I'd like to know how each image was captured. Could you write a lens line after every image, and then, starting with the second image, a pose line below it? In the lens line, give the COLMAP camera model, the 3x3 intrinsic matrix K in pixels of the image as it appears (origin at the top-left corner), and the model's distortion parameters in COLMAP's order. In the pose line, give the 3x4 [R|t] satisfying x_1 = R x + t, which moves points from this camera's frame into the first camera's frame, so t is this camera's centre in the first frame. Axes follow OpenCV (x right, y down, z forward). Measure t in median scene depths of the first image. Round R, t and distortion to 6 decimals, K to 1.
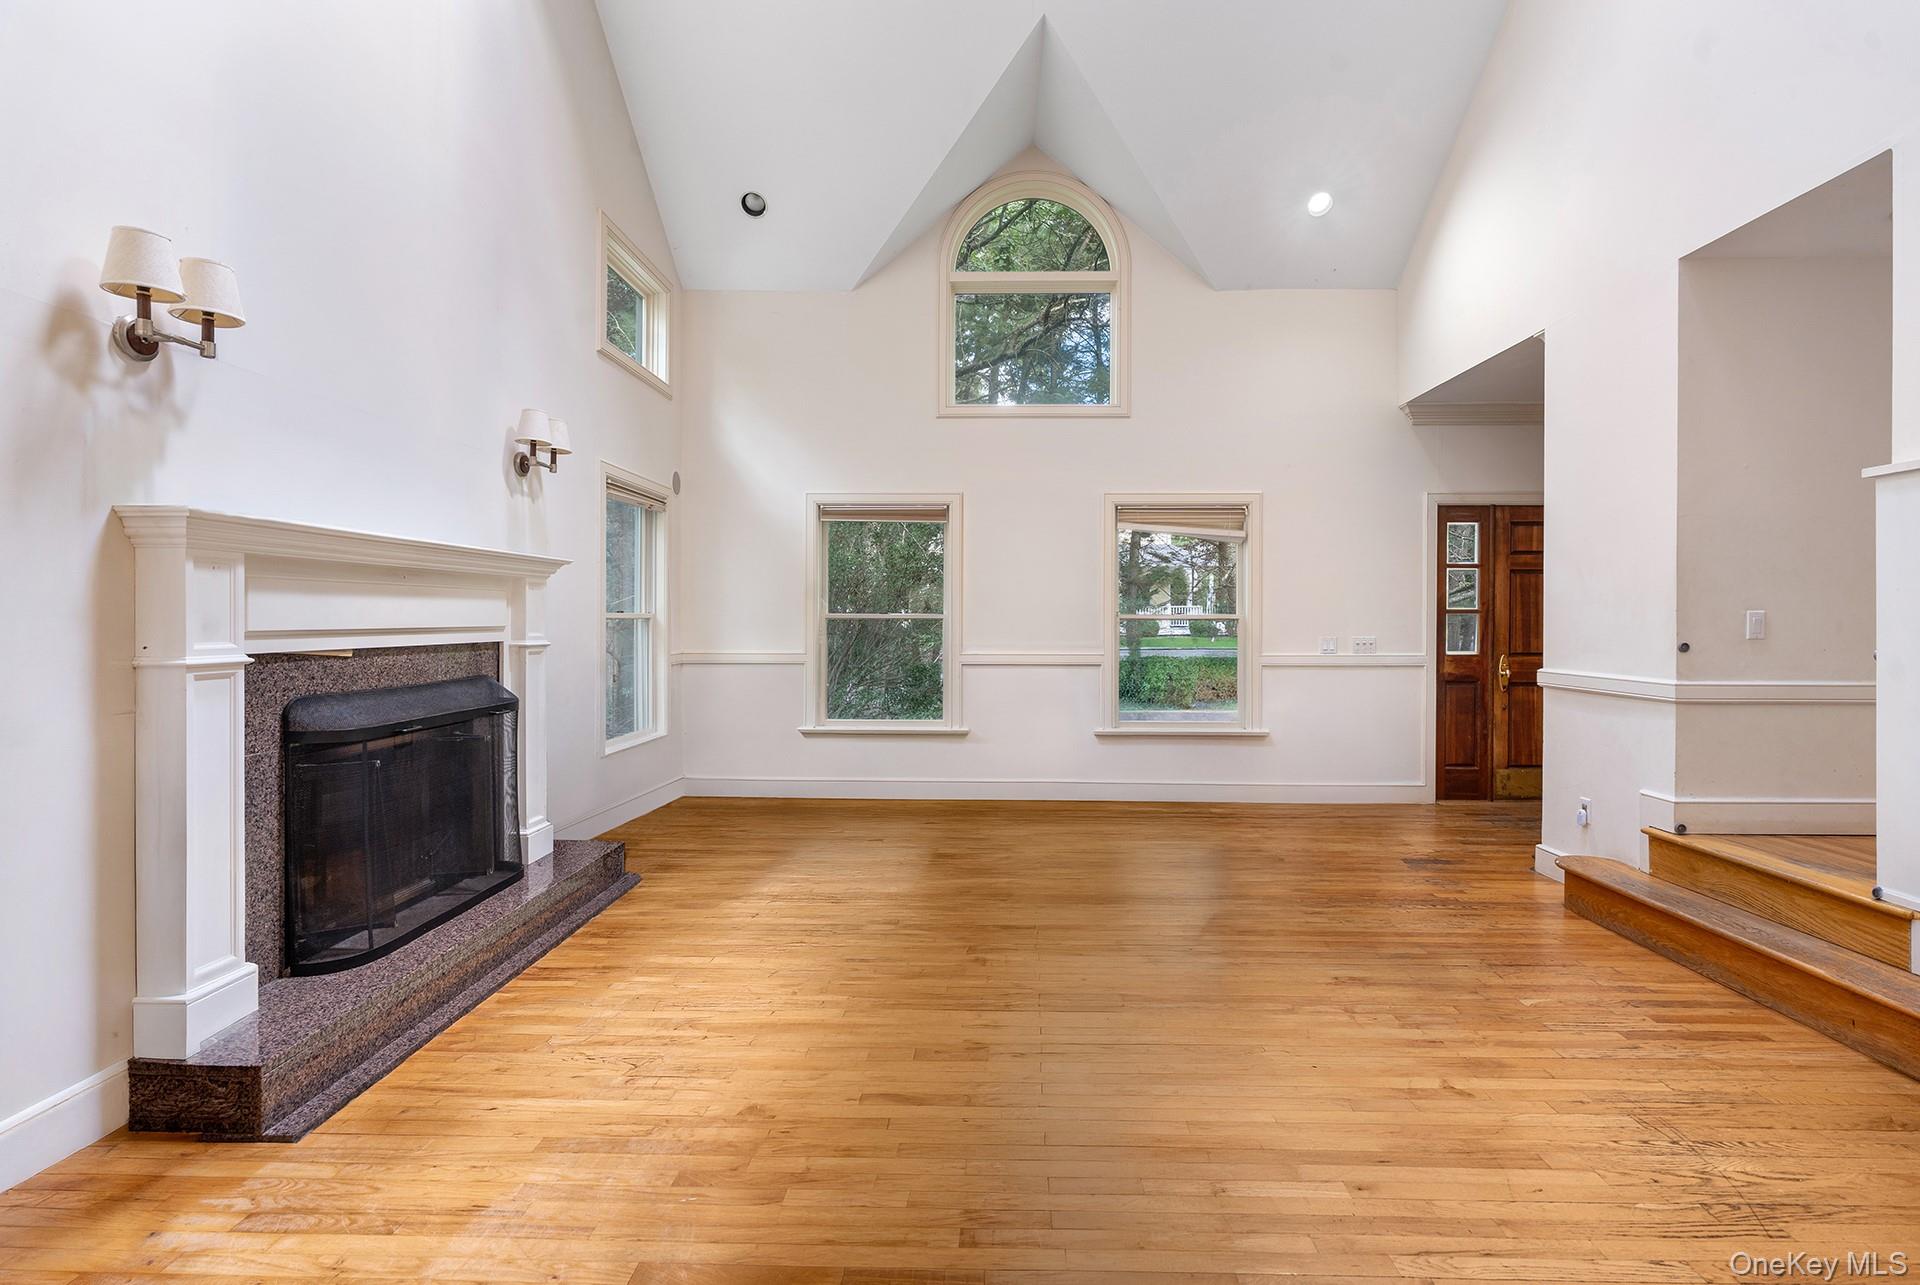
lens RADIAL K [[872.9, 0, 979.4], [0, 872.9, 629.5], [0, 0, 1]] dist [0.000134, 0.003736]
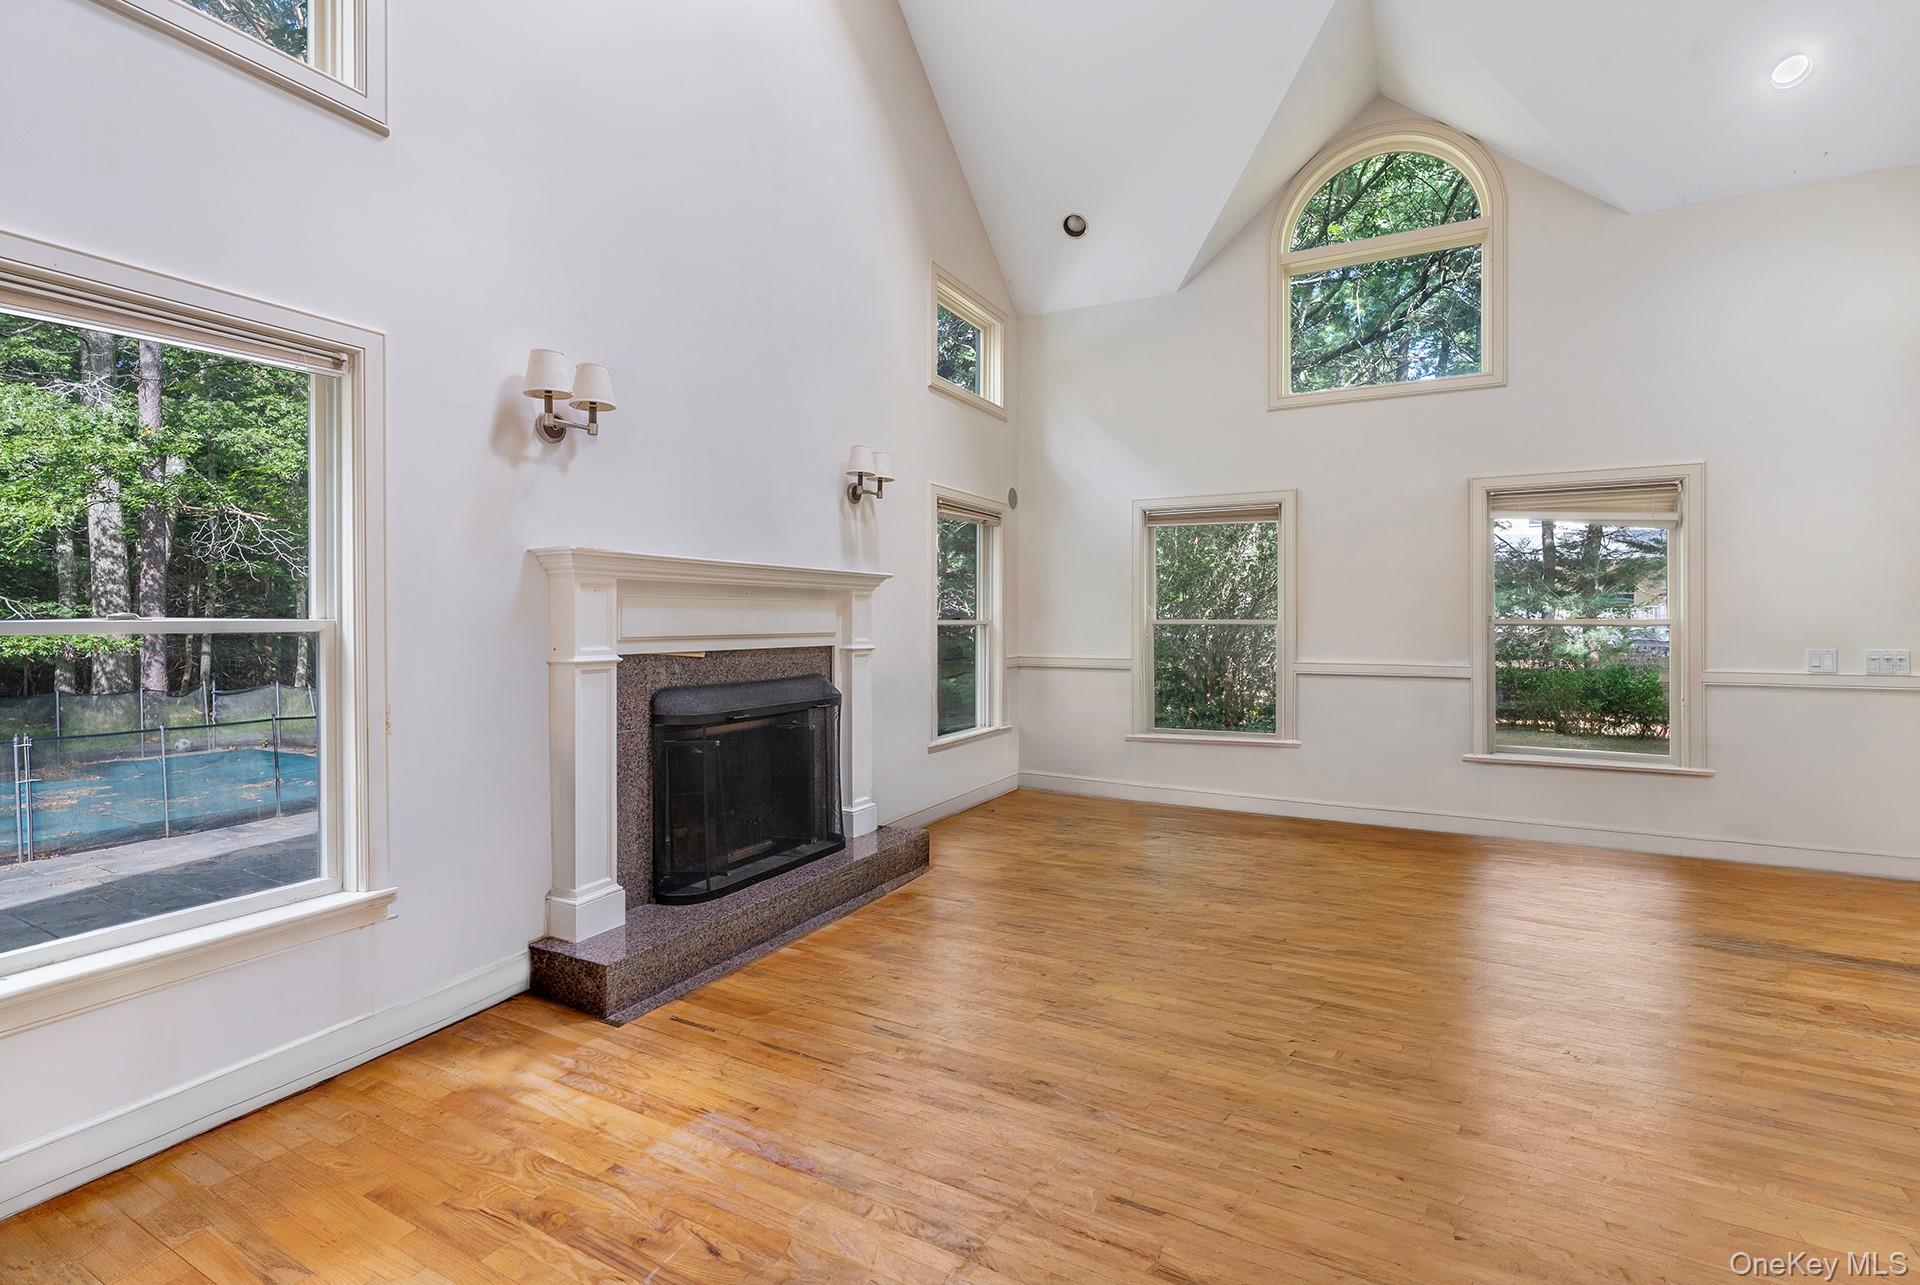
lens RADIAL K [[872.9, 0, 976.0], [0, 872.9, 628.0], [0, 0, 1]] dist [0.000134, 0.003736]
pose [[0.895132, 0.000881, -0.445801, 0.168136], [-0.003718, 0.999978, -0.005488, -0.004790], [0.445786, 0.006570, 0.895115, 0.039216]]
